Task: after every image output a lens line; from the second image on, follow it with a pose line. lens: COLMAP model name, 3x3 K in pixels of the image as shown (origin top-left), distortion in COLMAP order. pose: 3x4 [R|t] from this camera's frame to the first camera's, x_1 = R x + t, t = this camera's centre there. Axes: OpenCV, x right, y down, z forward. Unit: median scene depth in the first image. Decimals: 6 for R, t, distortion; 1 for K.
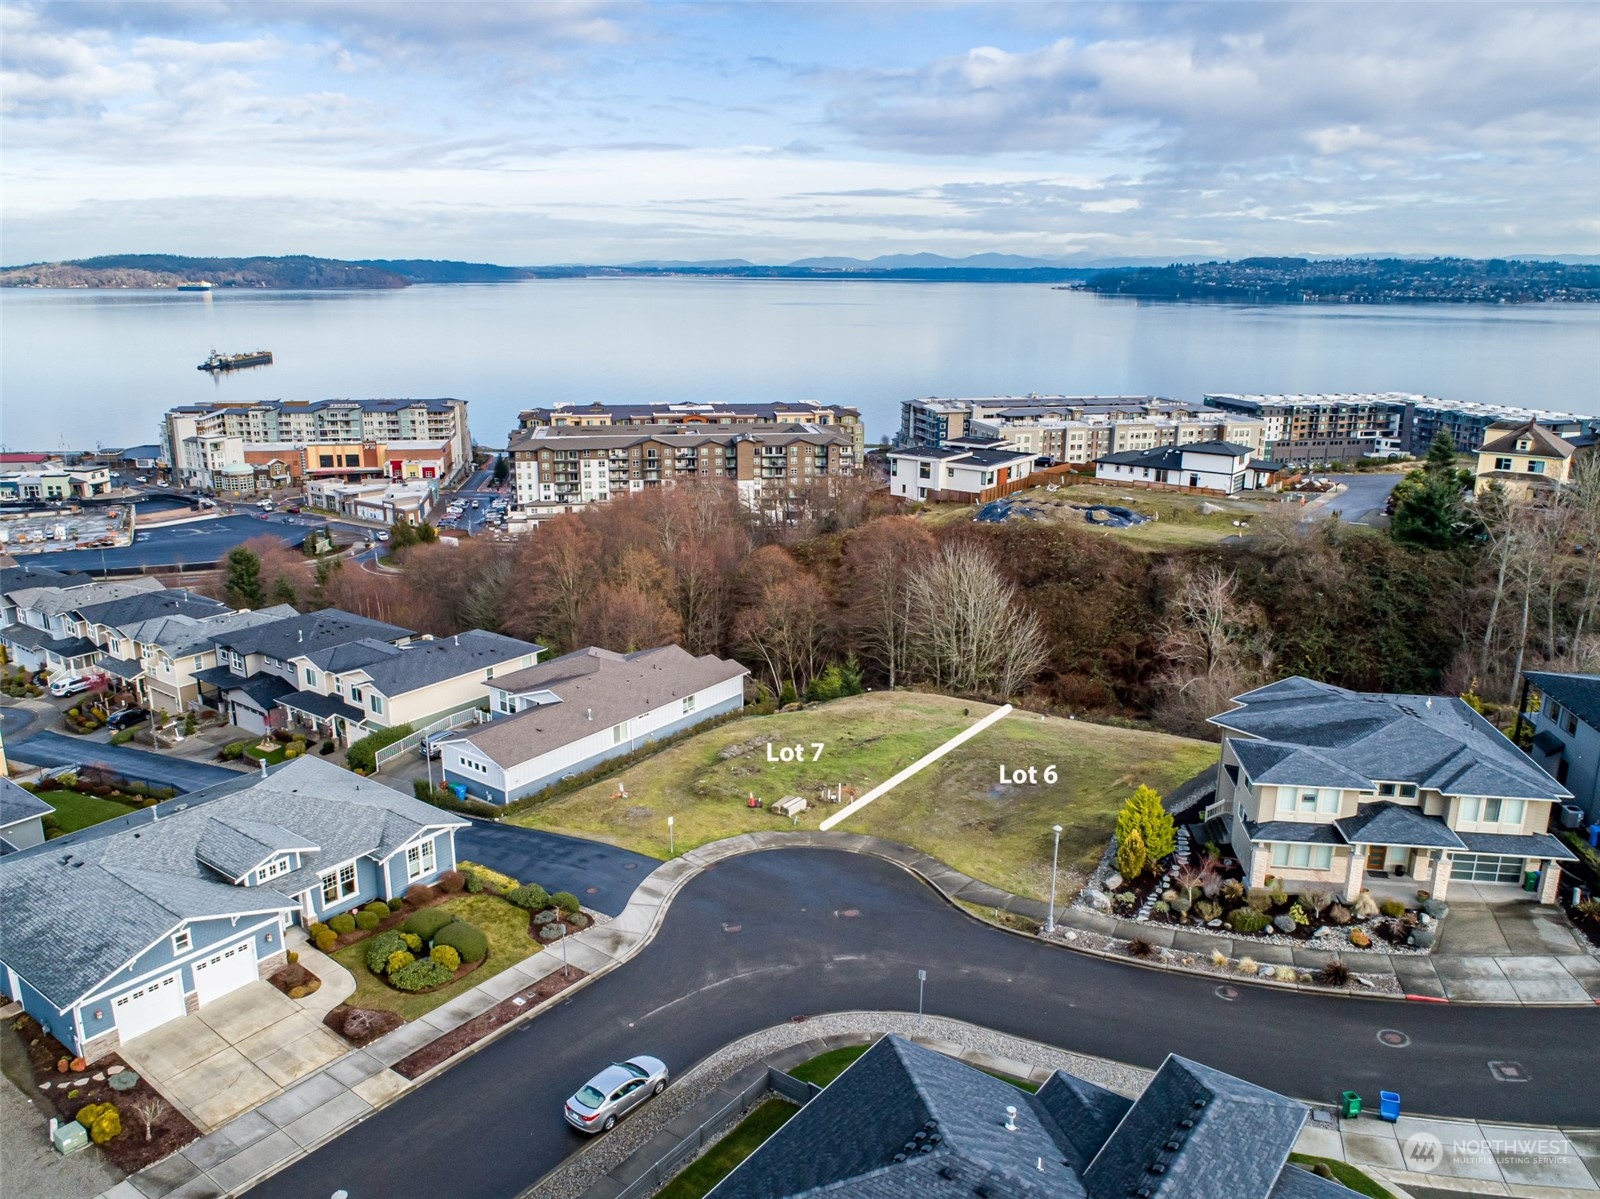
lens RADIAL K [[1216.8, 0, 818.2], [0, 1216.8, 585.7], [0, 0, 1]] dist [-0.028924, 0.015550]
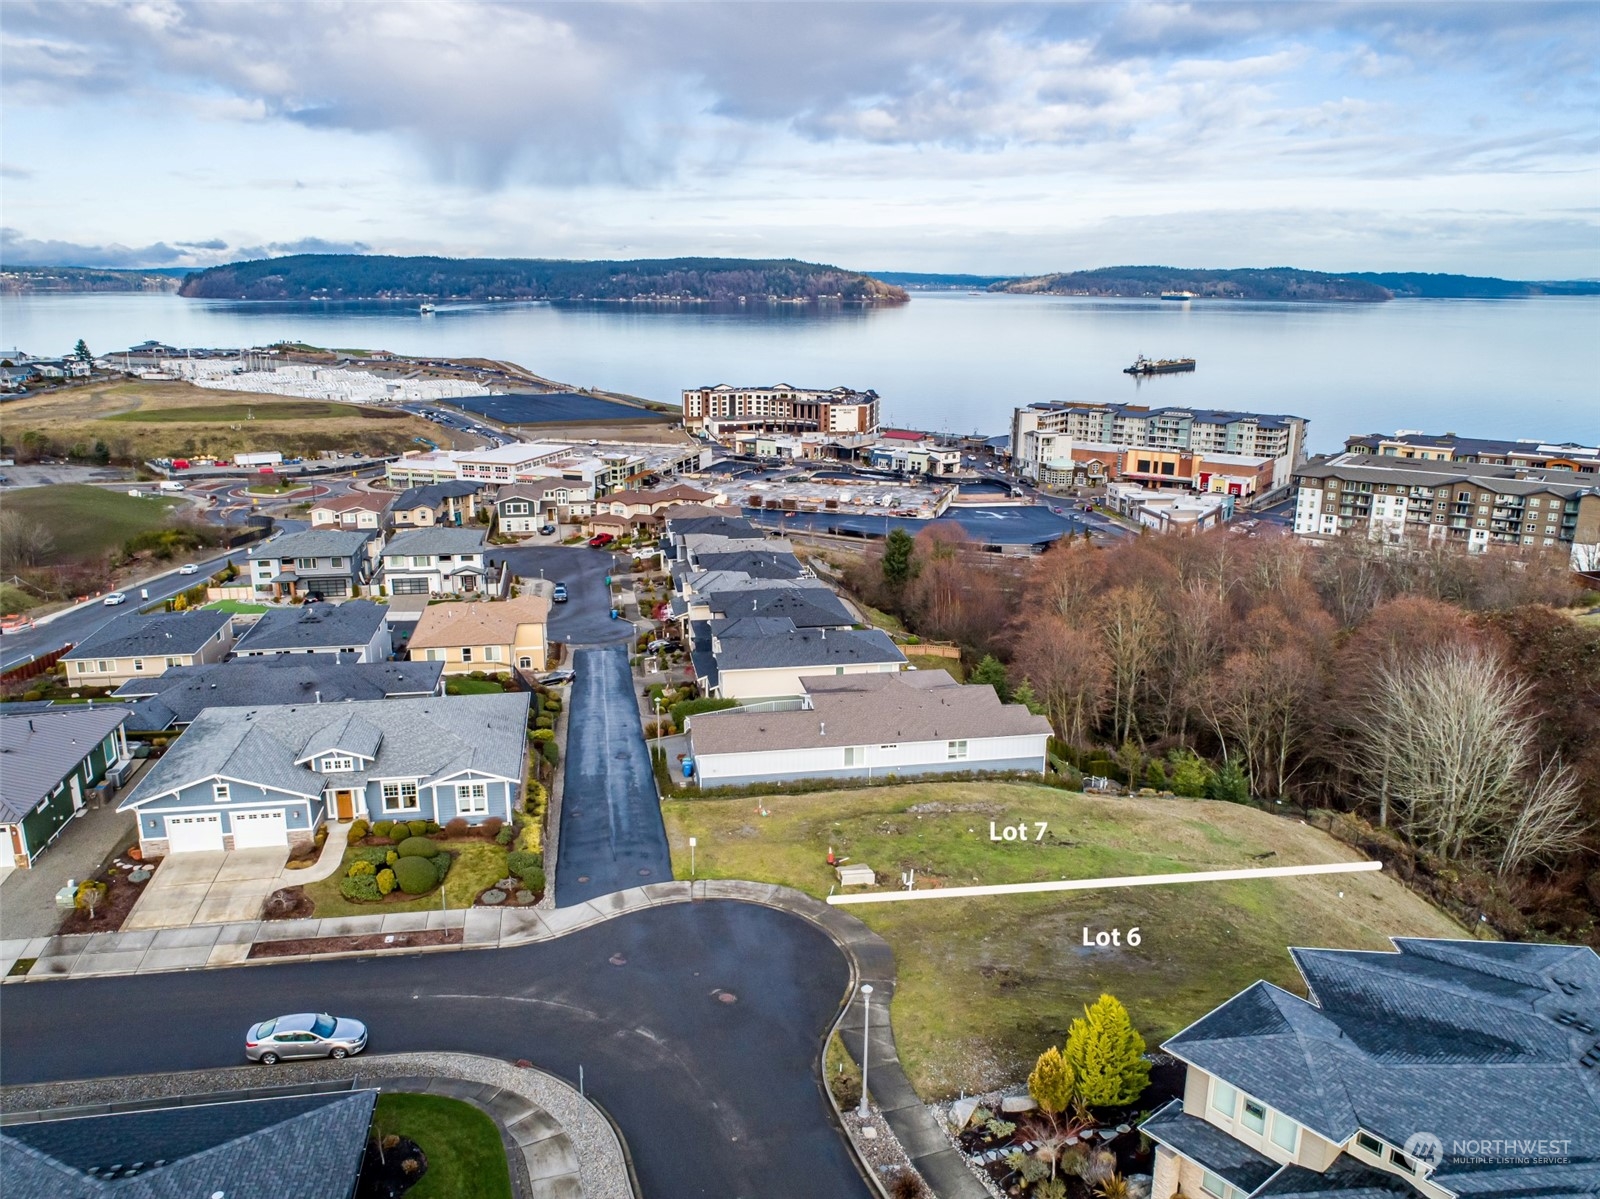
lens RADIAL K [[1216.8, 0, 808.2], [0, 1216.8, 632.4], [0, 0, 1]] dist [-0.028924, 0.015550]
pose [[0.724122, 0.193989, -0.661828, 0.110989], [-0.176278, 0.979811, 0.094323, -0.014892], [0.666764, 0.048364, 0.743698, 0.070302]]
